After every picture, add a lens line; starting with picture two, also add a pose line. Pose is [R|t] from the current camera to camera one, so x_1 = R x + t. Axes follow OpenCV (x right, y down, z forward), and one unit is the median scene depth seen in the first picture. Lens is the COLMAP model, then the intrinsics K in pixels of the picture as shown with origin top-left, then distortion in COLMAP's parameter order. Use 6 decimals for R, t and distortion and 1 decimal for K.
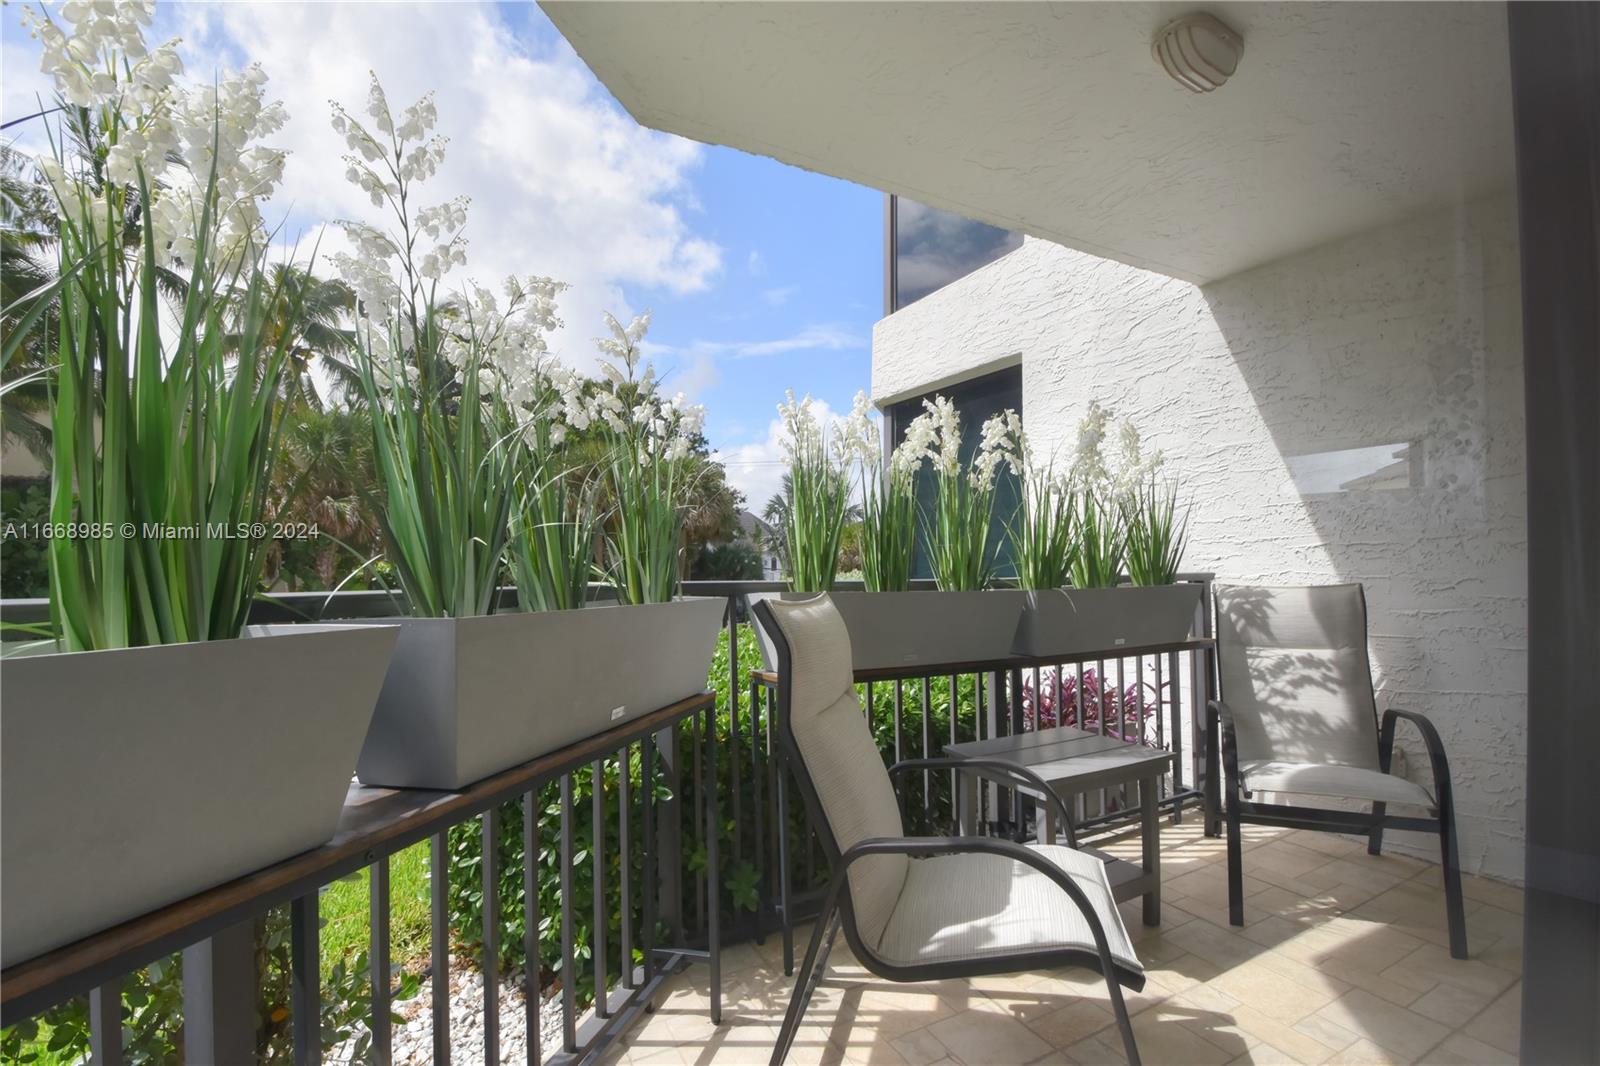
lens RADIAL K [[711.1, 0, 800.5], [0, 711.1, 556.4], [0, 0, 1]] dist [0.022640, -0.029770]
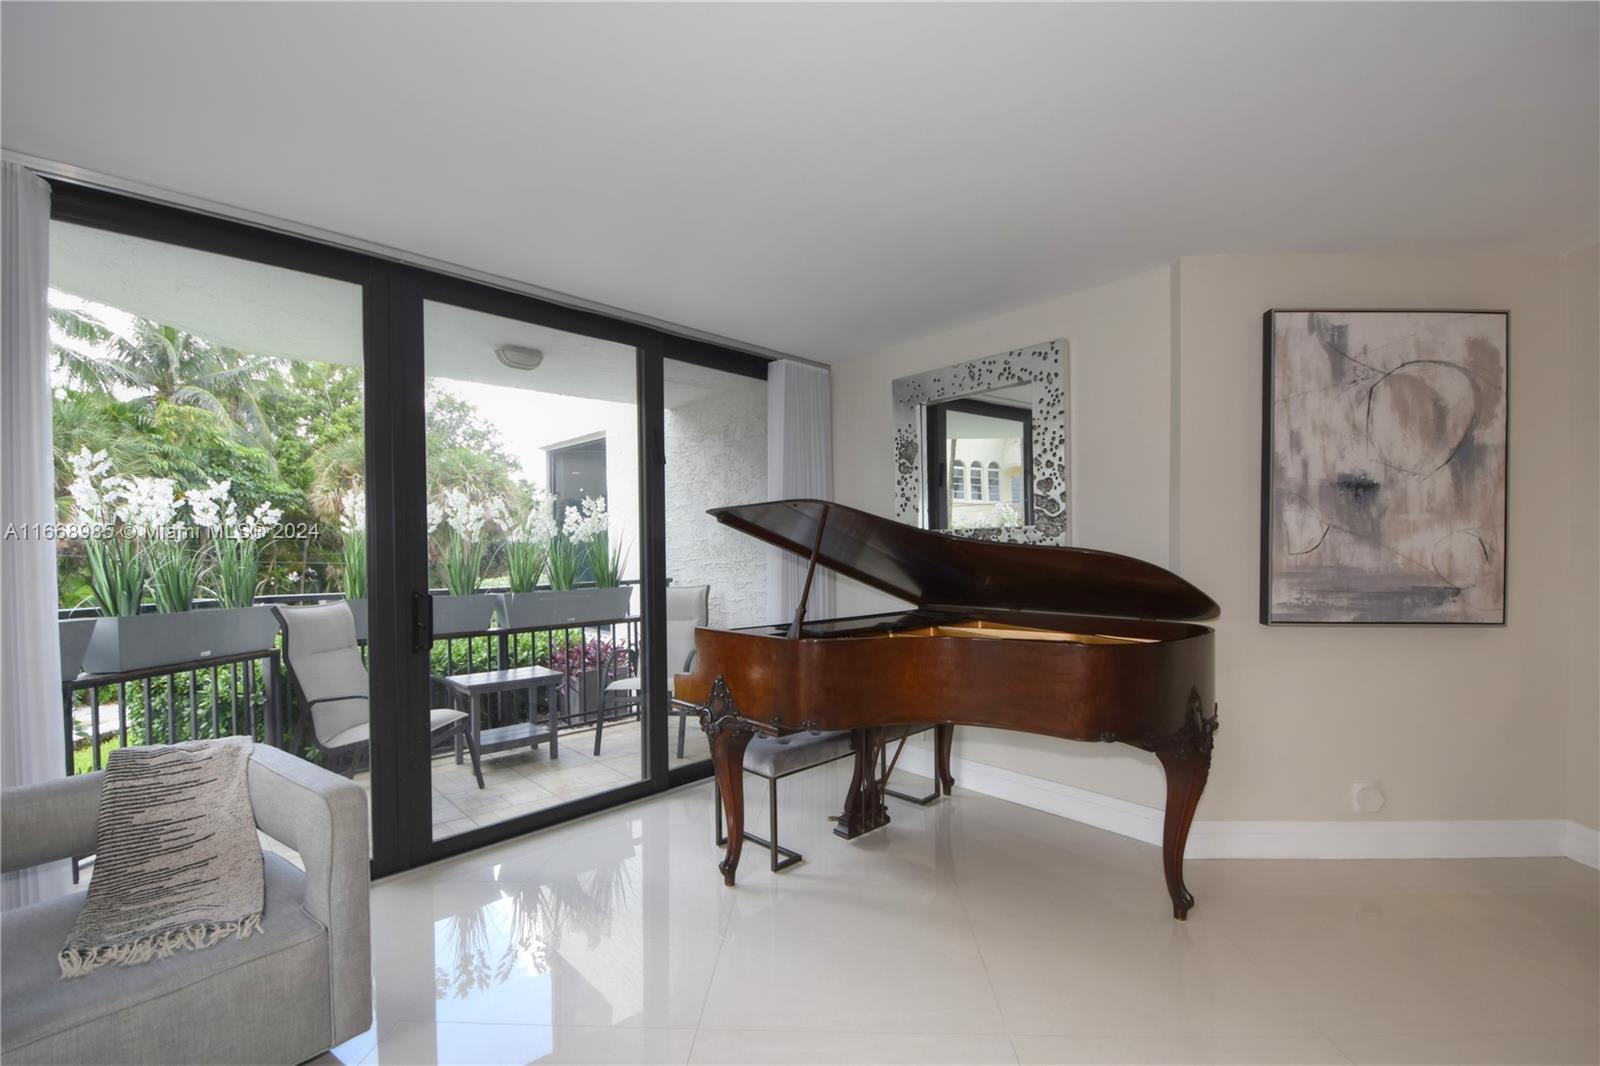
lens RADIAL K [[704.0, 0, 798.9], [0, 704.0, 555.3], [0, 0, 1]] dist [-0.003972, -0.012371]
pose [[0.973218, -0.011069, 0.229618, 0.553340], [0.006609, 0.999774, 0.020181, -0.074129], [-0.229790, -0.018123, 0.973072, -0.839943]]
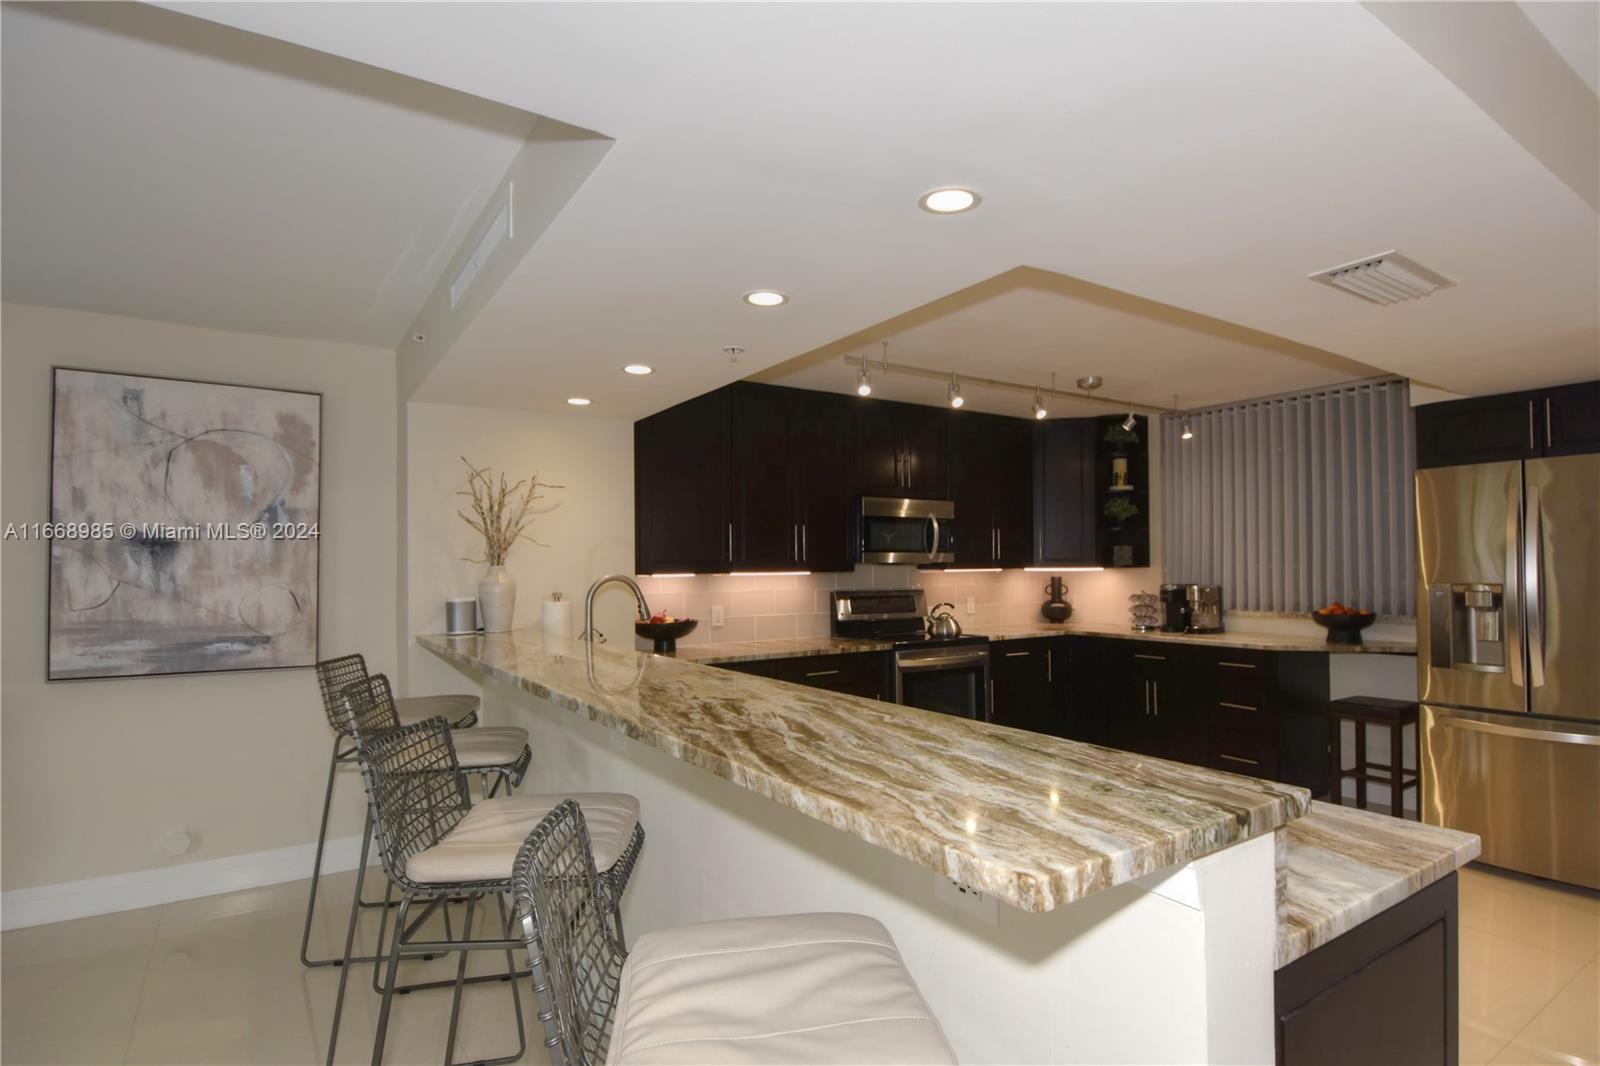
lens RADIAL K [[811.0, 0, 805.5], [0, 811.0, 544.8], [0, 0, 1]] dist [0.003400, -0.017859]
pose [[0.642497, 0.011144, 0.766207, 1.195601], [0.003556, 0.999840, -0.017524, -0.116511], [-0.766280, 0.013984, 0.642355, -1.502816]]
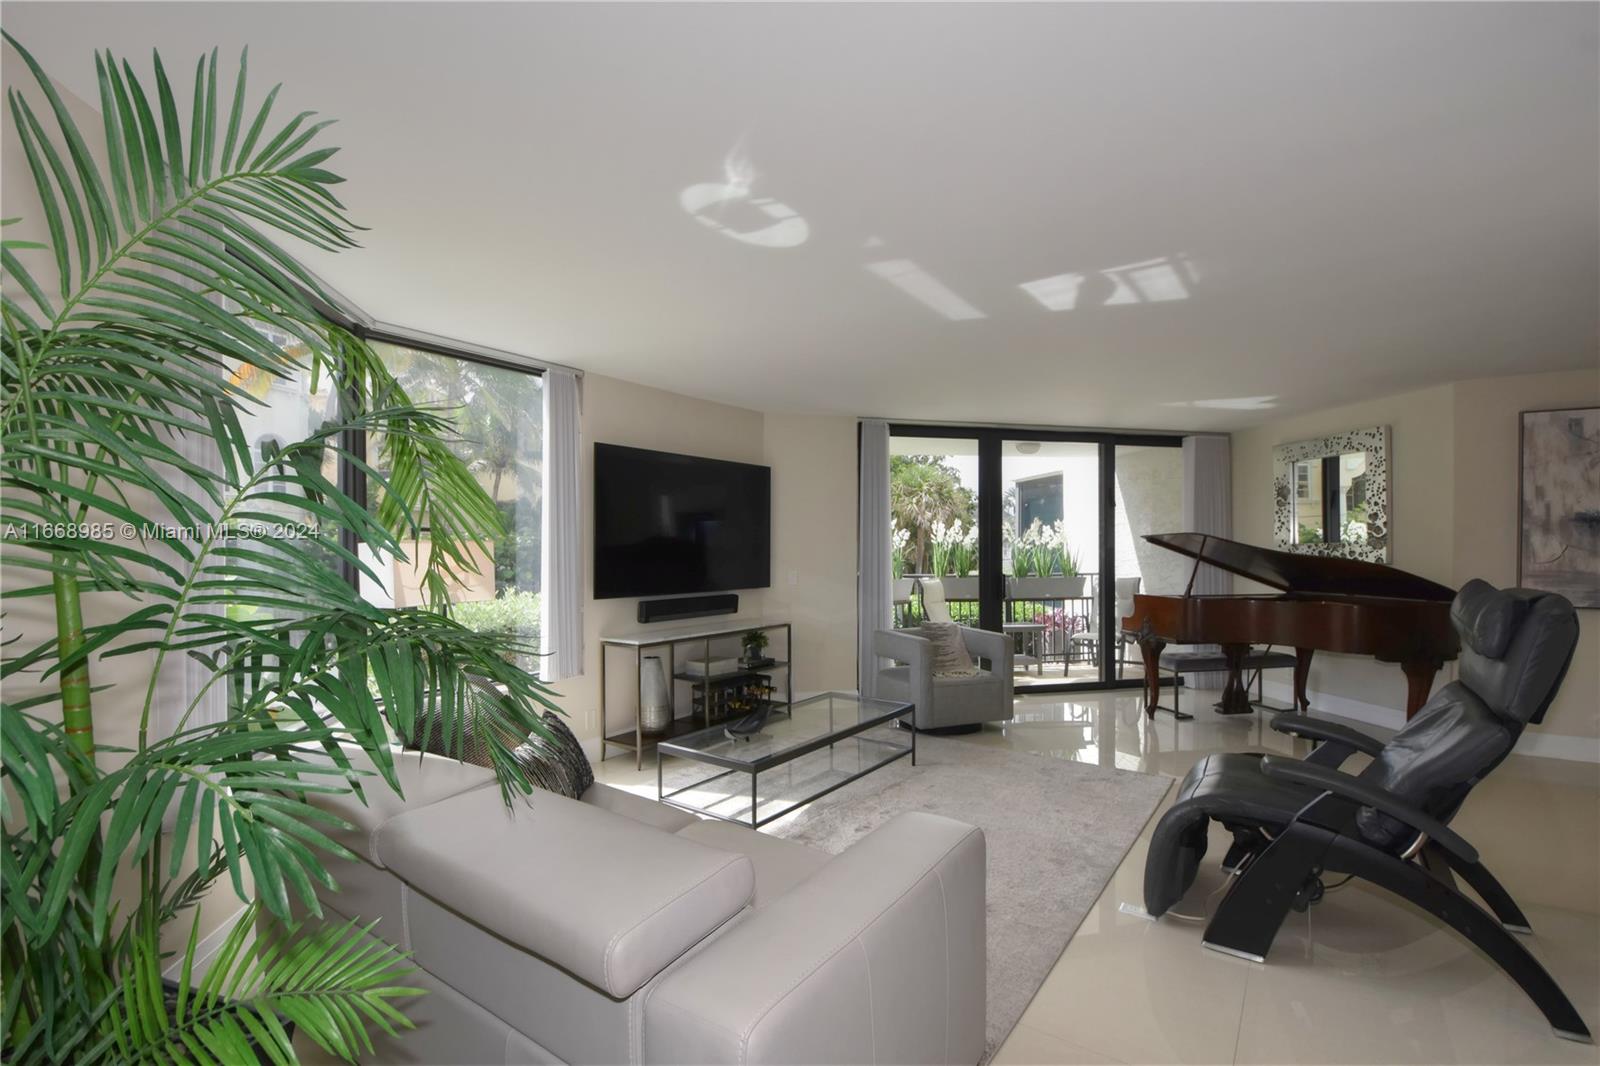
lens RADIAL K [[704.0, 0, 798.9], [0, 704.0, 555.3], [0, 0, 1]] dist [-0.003972, -0.012371]
pose [[0.940612, 0.001230, -0.339480, 0.429269], [0.005815, 0.999788, 0.019736, -0.106380], [0.339432, -0.020538, 0.940406, -1.969548]]
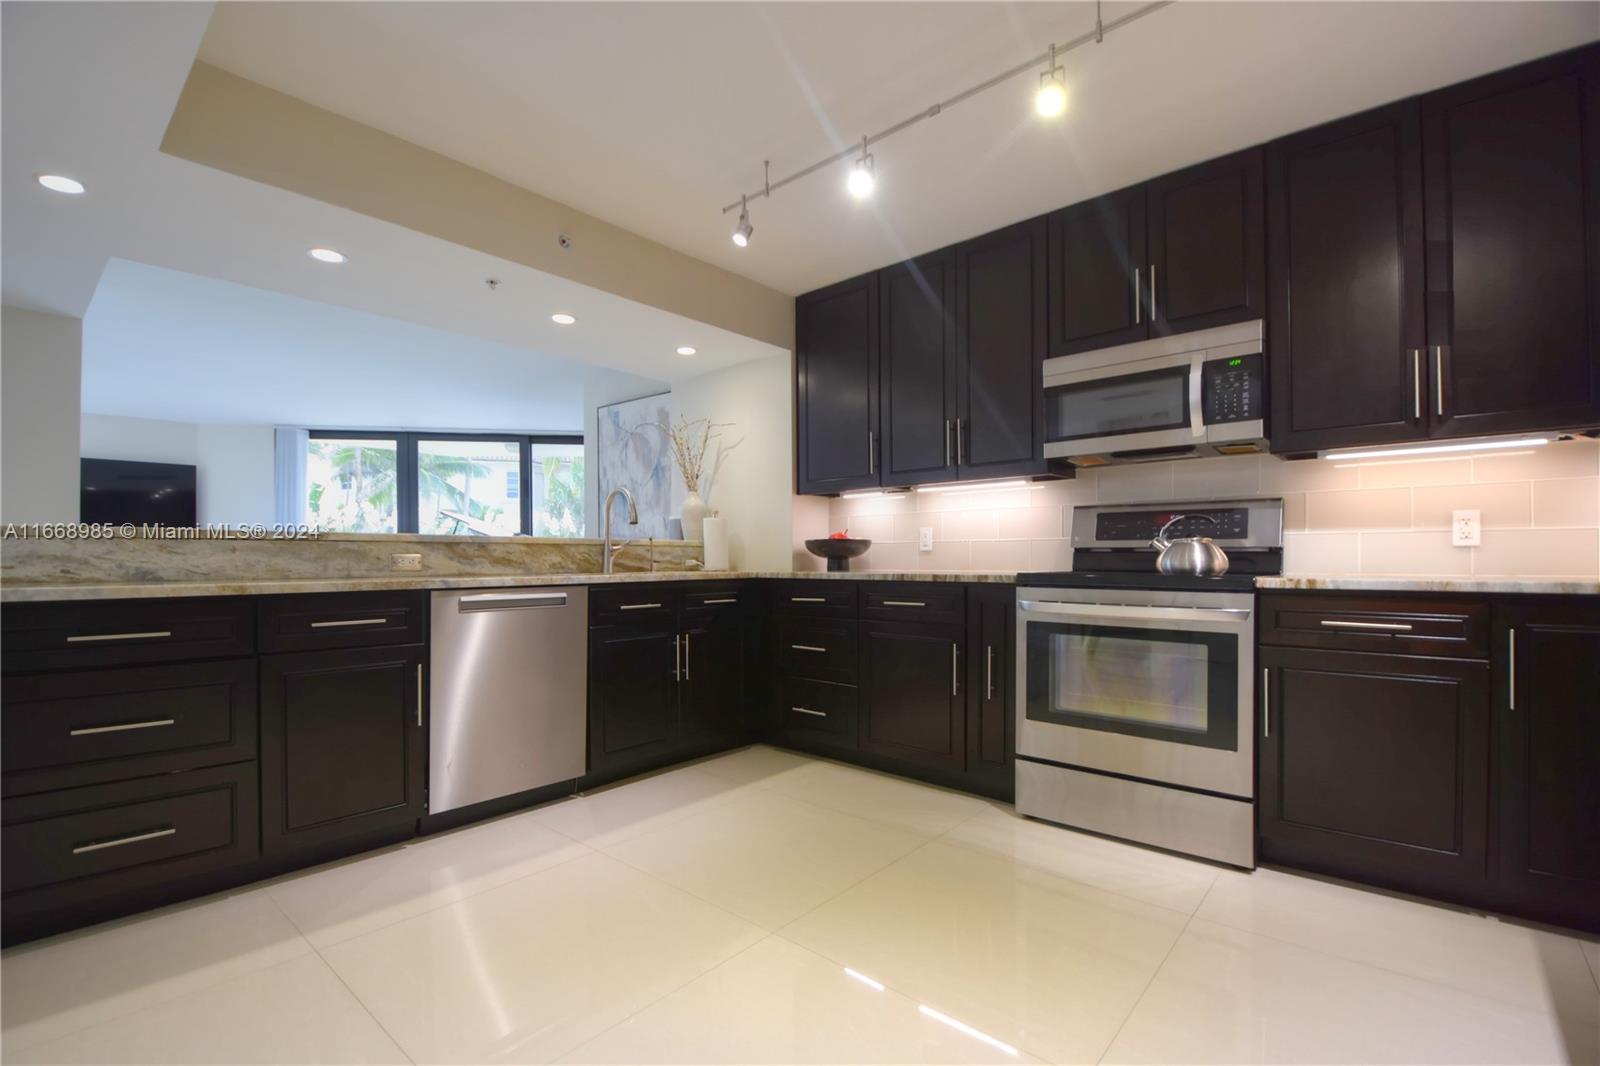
lens RADIAL K [[711.1, 0, 800.5], [0, 711.1, 556.4], [0, 0, 1]] dist [0.022640, -0.029770]
pose [[0.907510, -0.007574, -0.419962, 2.618461], [0.010175, 0.999940, 0.003954, 0.016397], [0.419907, -0.007861, 0.907533, -1.560706]]
